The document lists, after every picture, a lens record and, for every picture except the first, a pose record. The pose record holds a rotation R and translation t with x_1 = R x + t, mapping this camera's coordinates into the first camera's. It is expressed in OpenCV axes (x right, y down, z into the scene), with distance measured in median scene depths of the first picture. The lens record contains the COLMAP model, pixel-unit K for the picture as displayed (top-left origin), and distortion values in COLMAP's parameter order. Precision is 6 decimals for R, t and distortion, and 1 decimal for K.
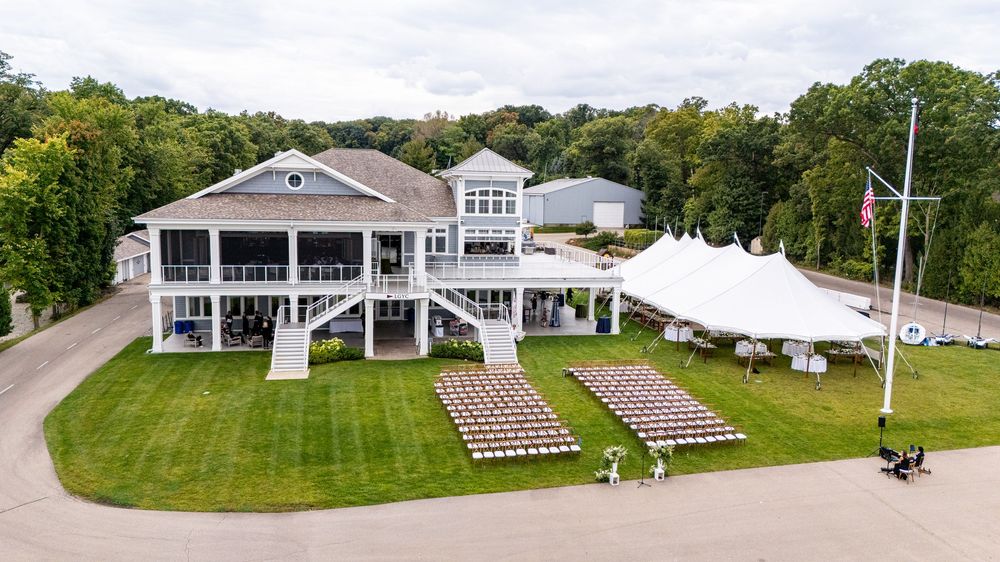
lens RADIAL K [[711.2, 0, 501.4], [0, 711.2, 277.2], [0, 0, 1]] dist [0.016472, -0.002457]
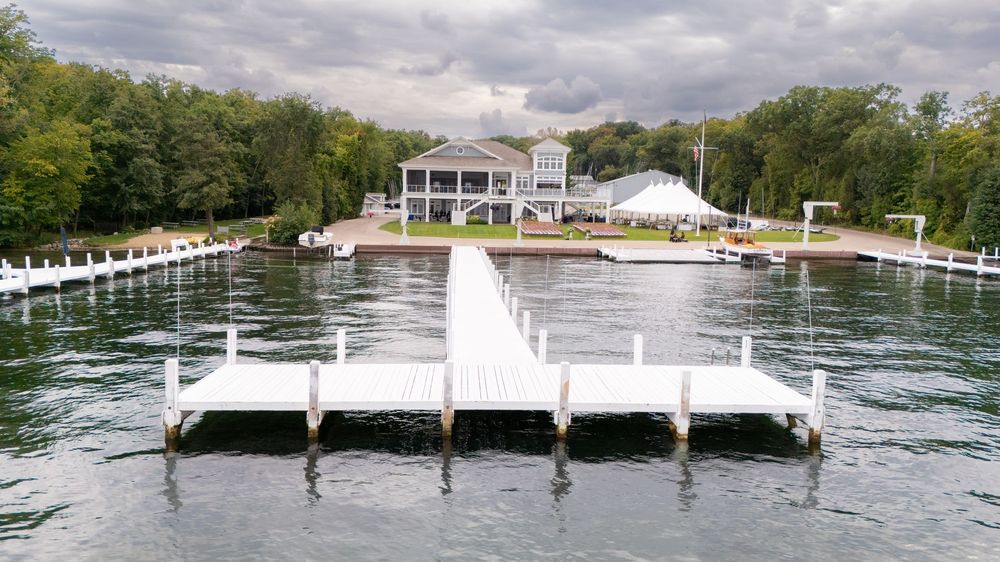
lens RADIAL K [[711.2, 0, 500.6], [0, 711.2, 283.4], [0, 0, 1]] dist [0.016472, -0.002457]
pose [[0.985350, 0.017526, -0.169642, 0.213966], [-0.020817, 0.999628, -0.017644, 0.301016], [0.169269, 0.020917, 0.985348, -1.118544]]
